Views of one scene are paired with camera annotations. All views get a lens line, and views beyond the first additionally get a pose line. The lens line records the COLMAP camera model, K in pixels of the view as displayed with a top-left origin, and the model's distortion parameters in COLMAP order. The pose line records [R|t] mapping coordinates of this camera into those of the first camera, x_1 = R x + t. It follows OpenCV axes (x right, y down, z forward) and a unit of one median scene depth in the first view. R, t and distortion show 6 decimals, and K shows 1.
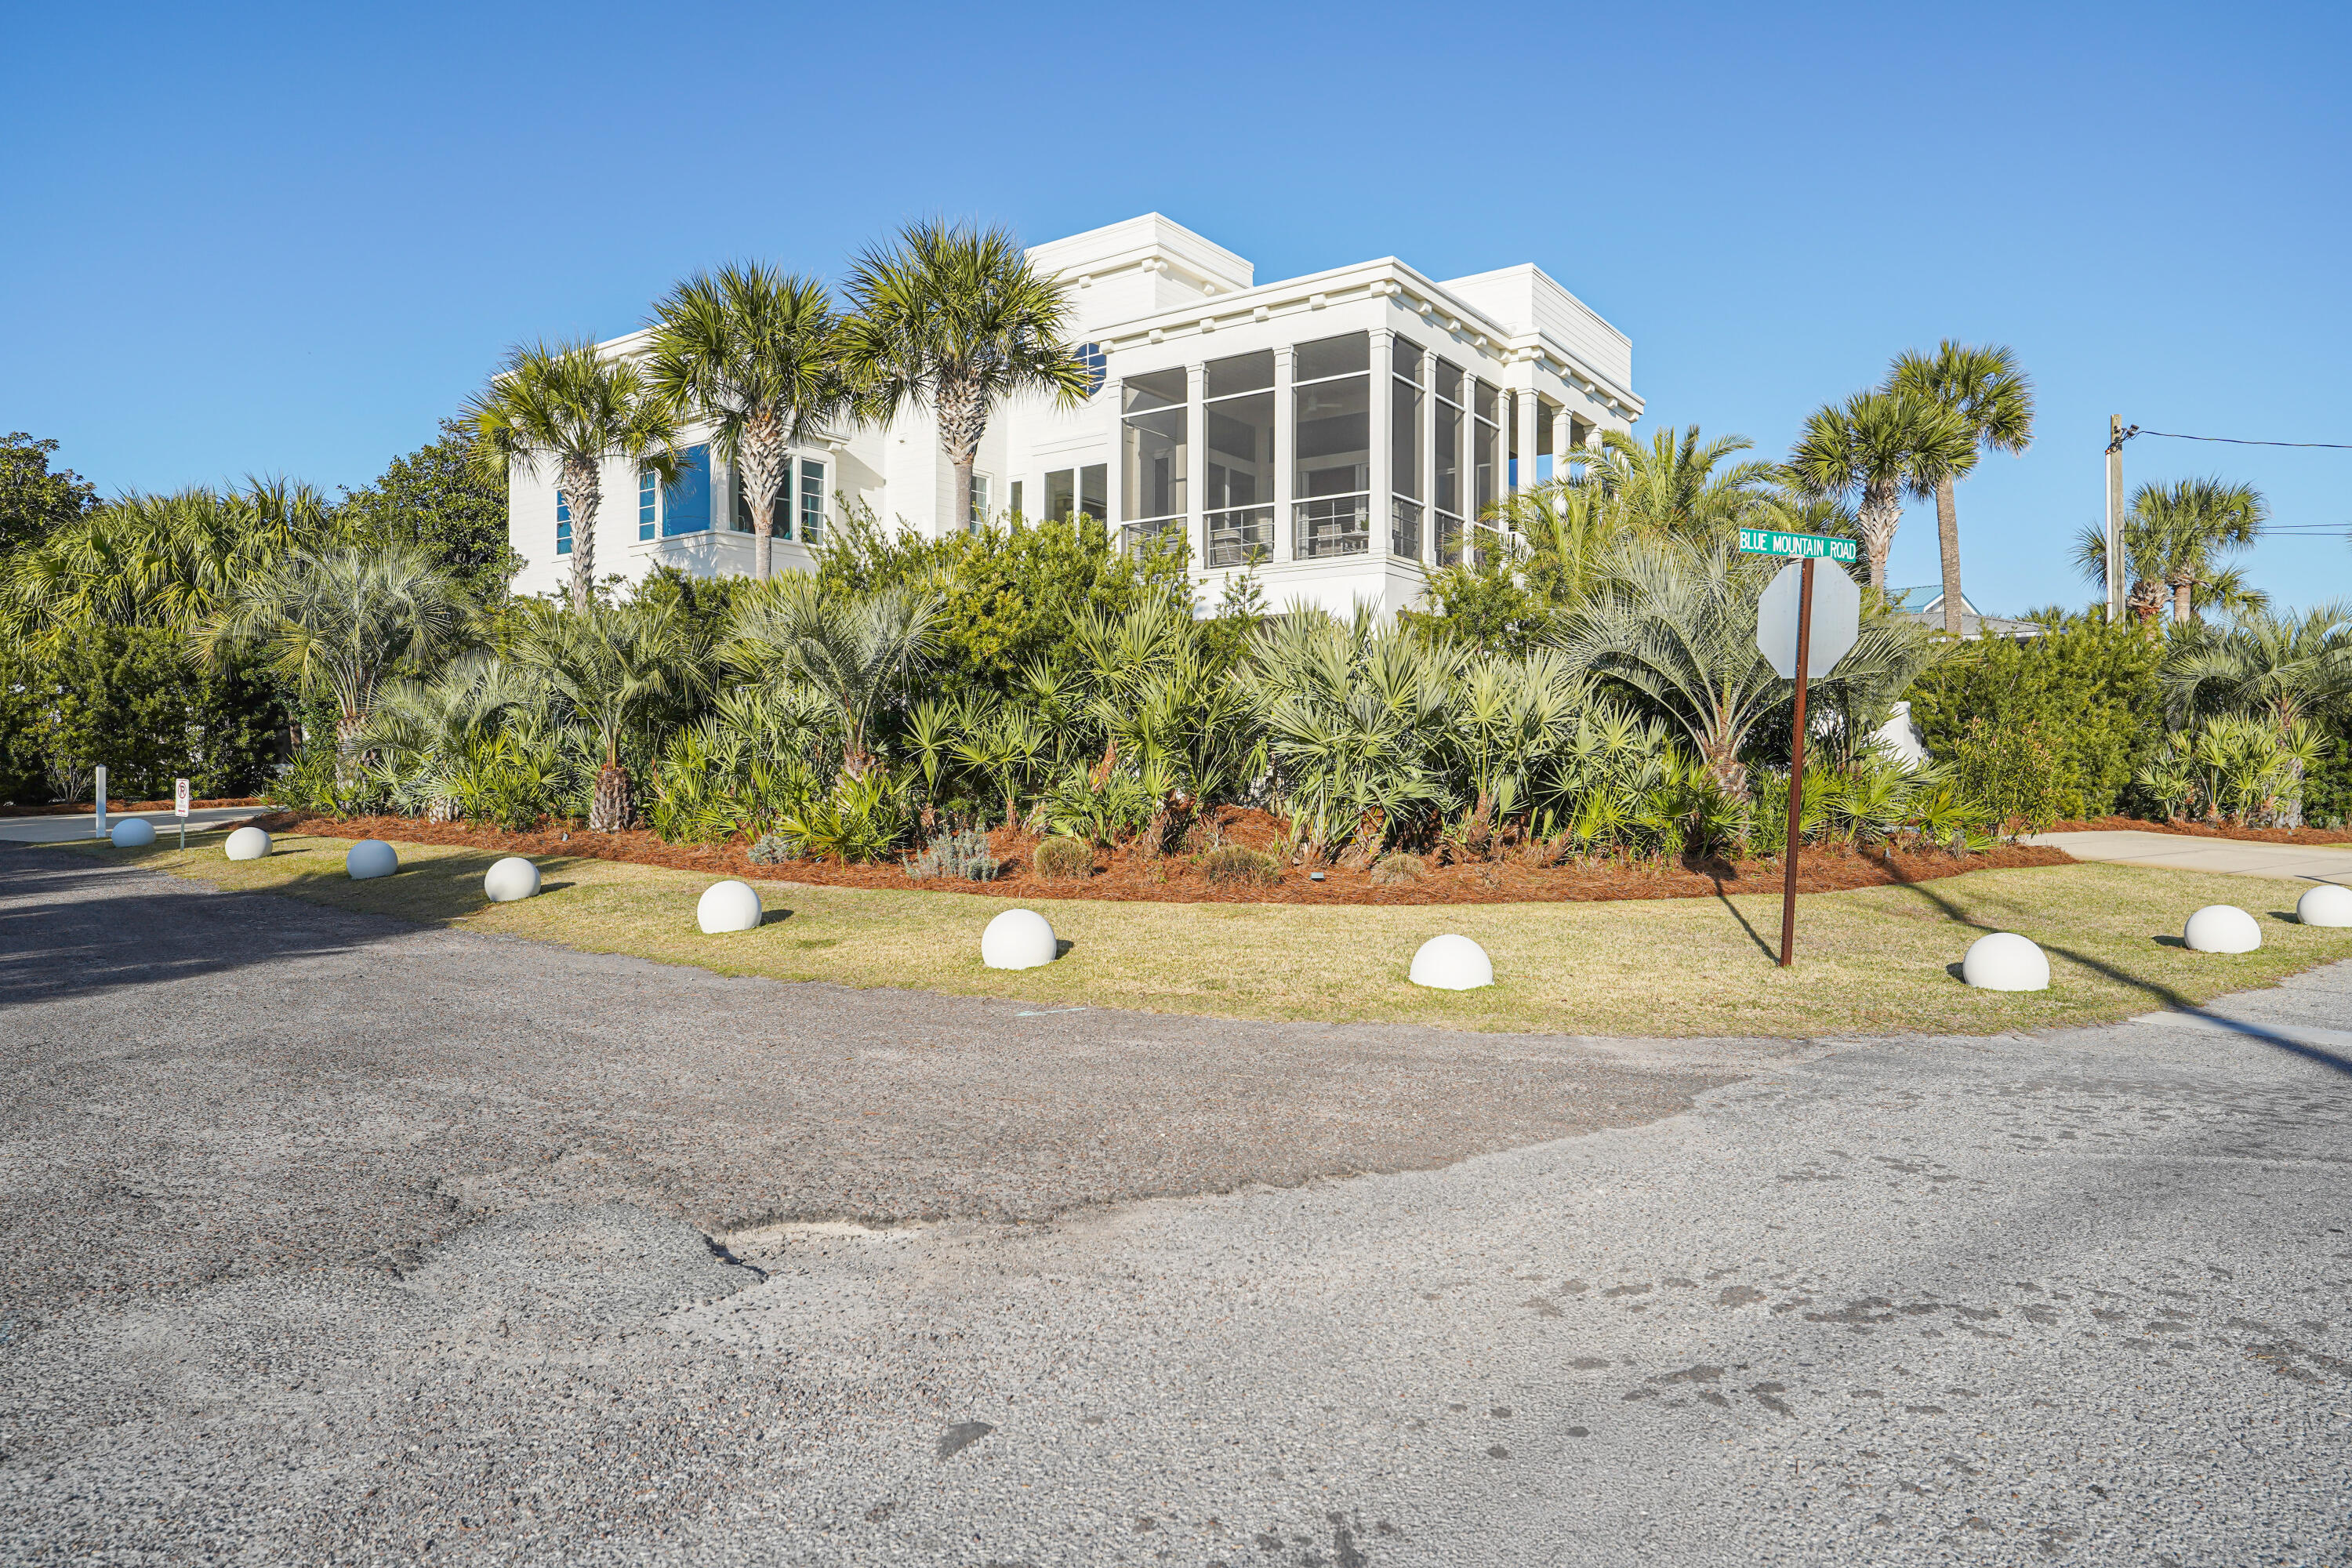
lens RADIAL K [[1544.4, 0, 1176.0], [0, 1544.4, 784.0], [0, 0, 1]] dist [-0.043768, 0.056026]
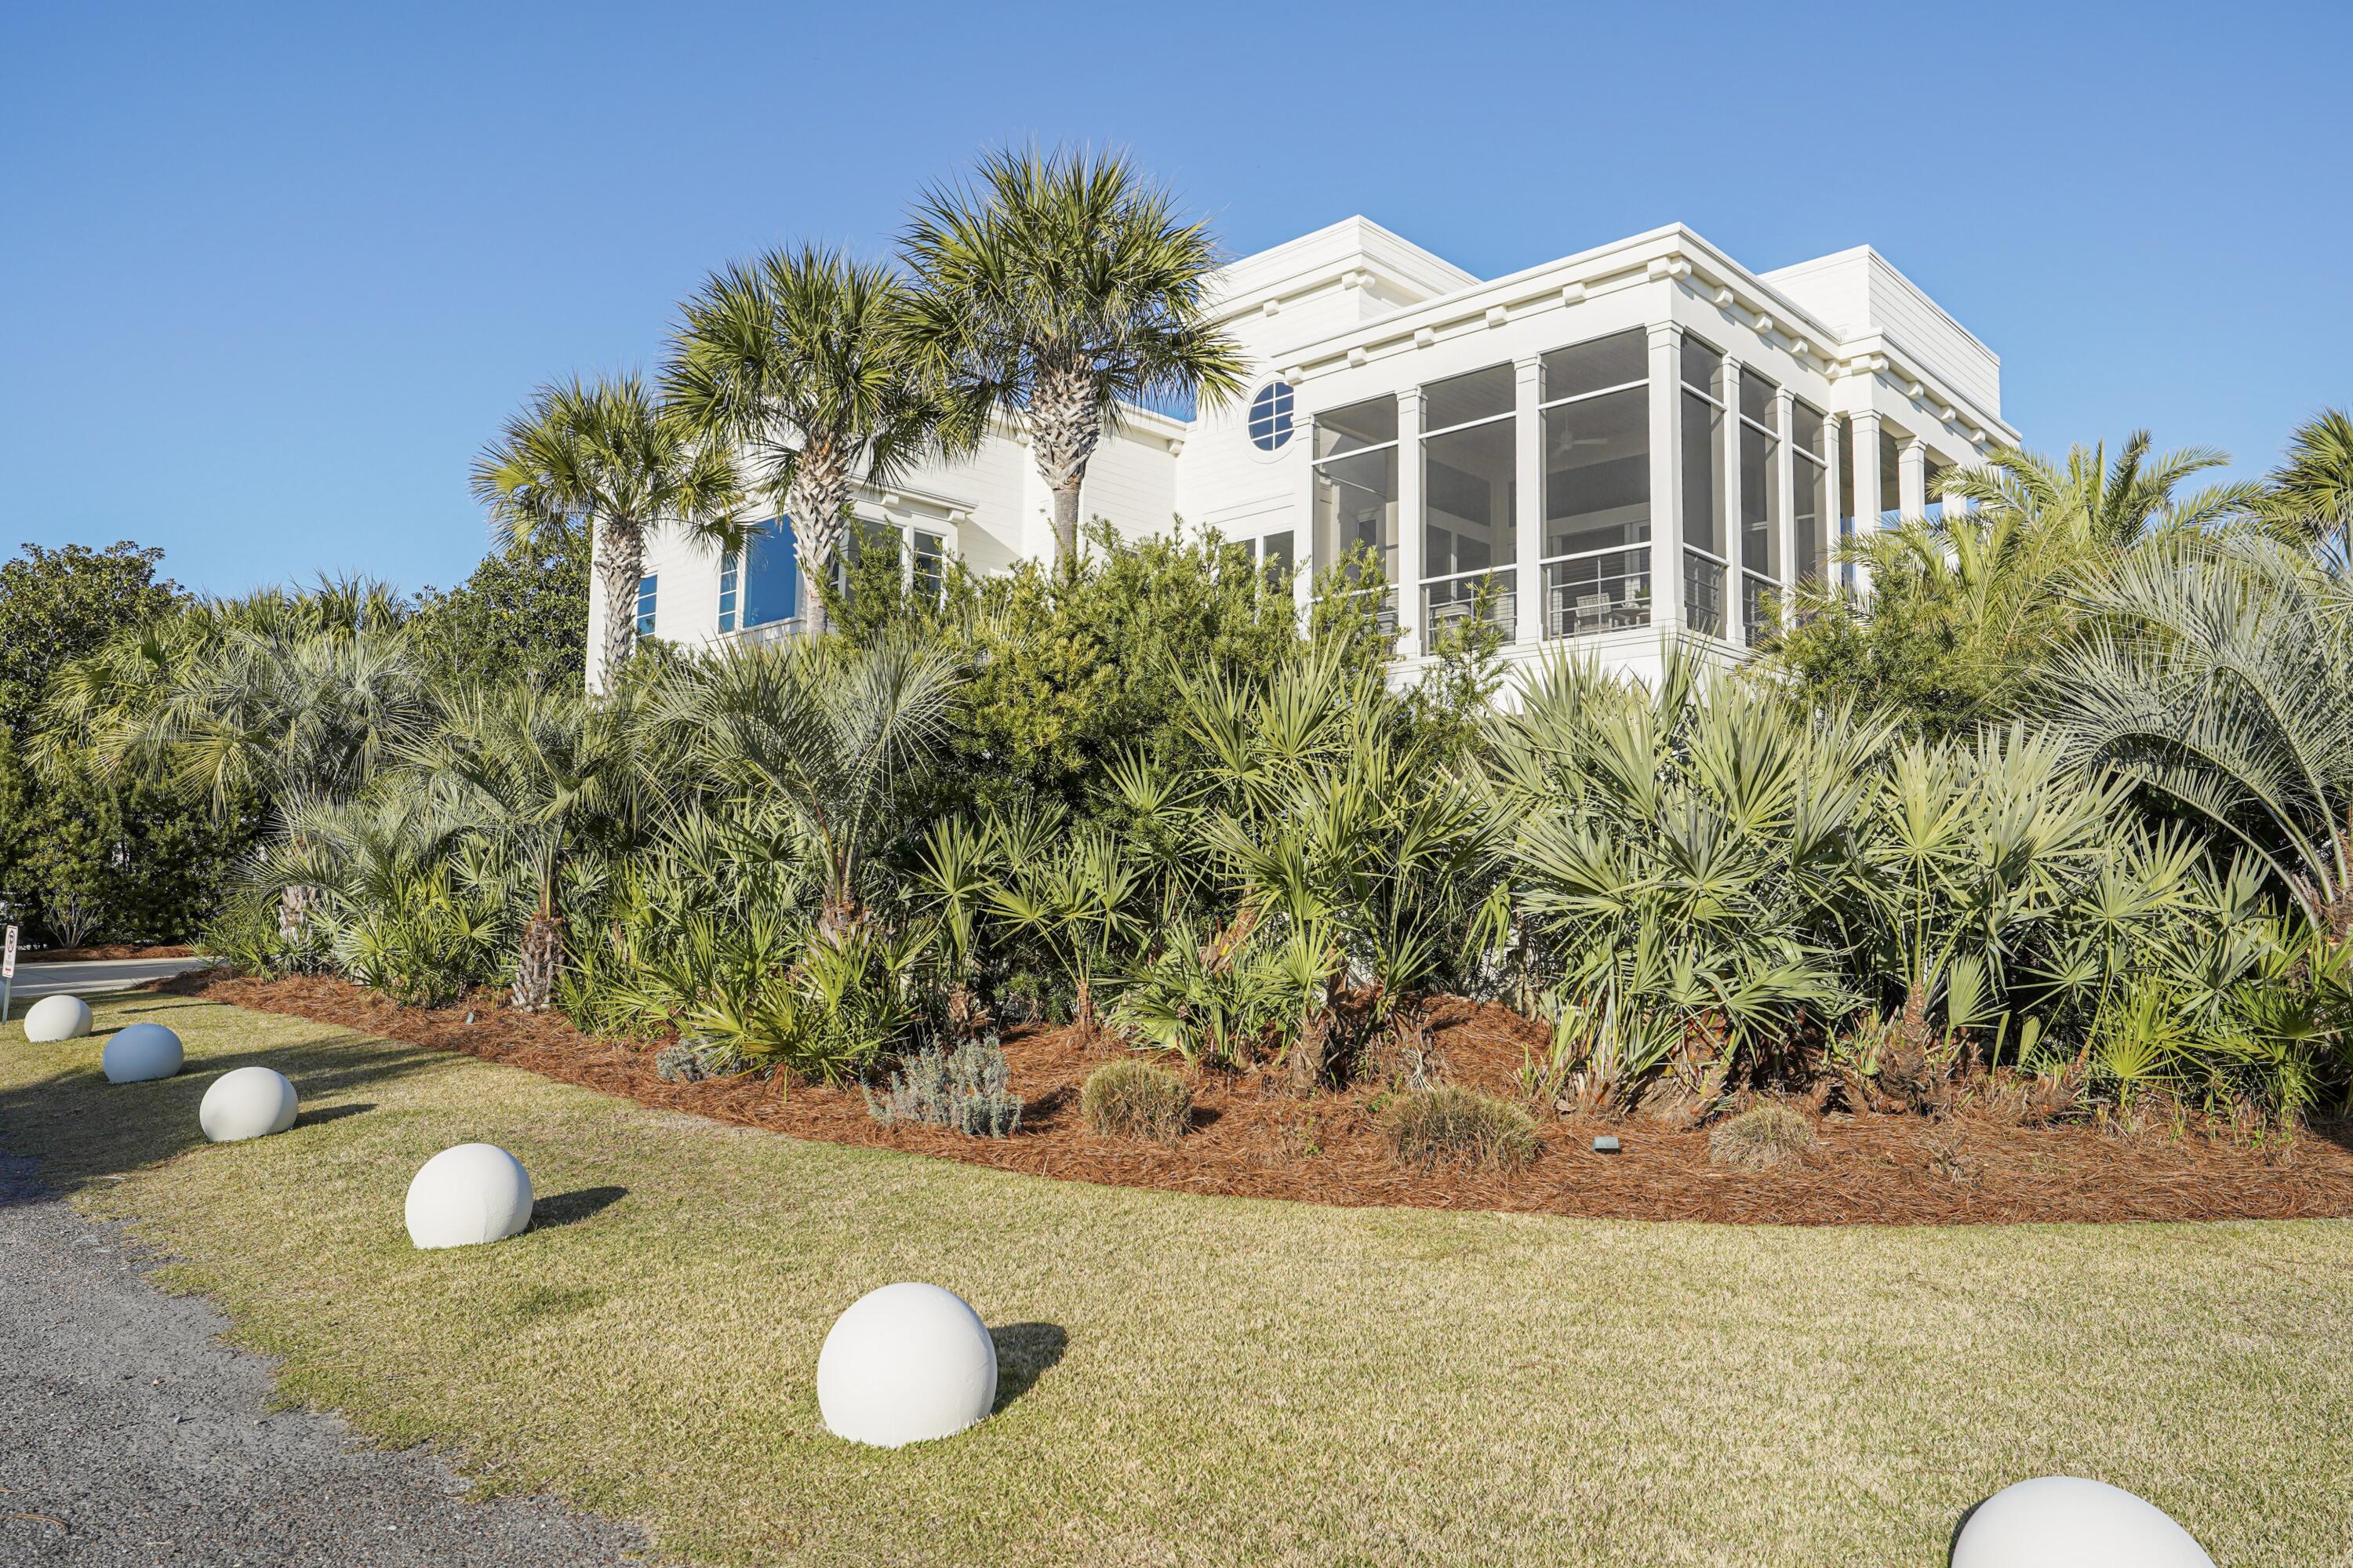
lens RADIAL K [[1545.1, 0, 1176.5], [0, 1545.1, 784.0], [0, 0, 1]] dist [-0.043768, 0.056026]
pose [[0.988310, -0.001371, -0.152454, 0.019558], [-0.012914, 0.995613, -0.092675, -0.009667], [0.151912, 0.093560, 0.983956, 0.334033]]
